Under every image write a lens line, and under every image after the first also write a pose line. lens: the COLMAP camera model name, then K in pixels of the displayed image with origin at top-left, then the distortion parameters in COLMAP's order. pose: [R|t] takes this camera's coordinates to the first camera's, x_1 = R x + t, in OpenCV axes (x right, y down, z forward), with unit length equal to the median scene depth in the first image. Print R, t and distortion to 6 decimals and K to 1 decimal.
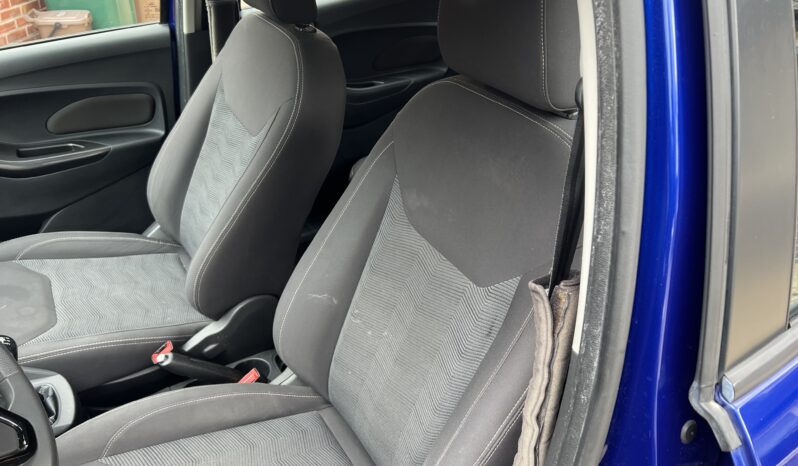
lens RADIAL K [[614.1, 0, 394.3], [0, 614.1, 224.3], [0, 0, 1]] dist [0.046992, -0.012804]
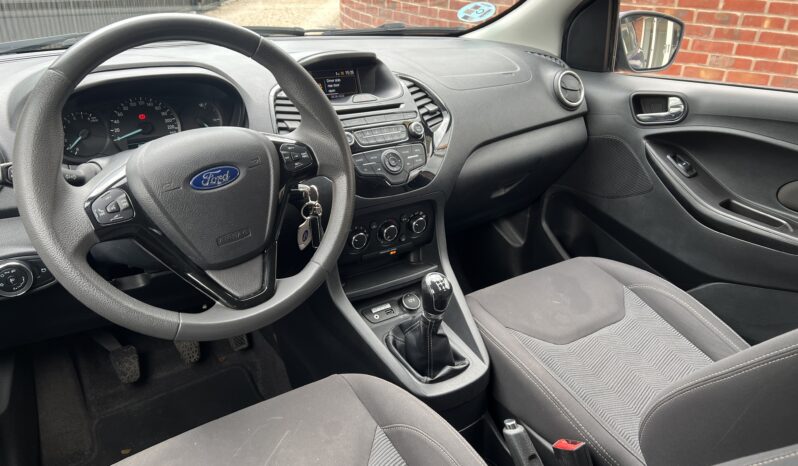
lens RADIAL K [[612.4, 0, 396.6], [0, 612.4, 234.3], [0, 0, 1]] dist [0.046582, -0.075096]
pose [[0.071673, 0.404484, -0.911732, 0.198080], [-0.541861, 0.783222, 0.304875, -0.113862], [0.837406, 0.472181, 0.275310, 0.496546]]
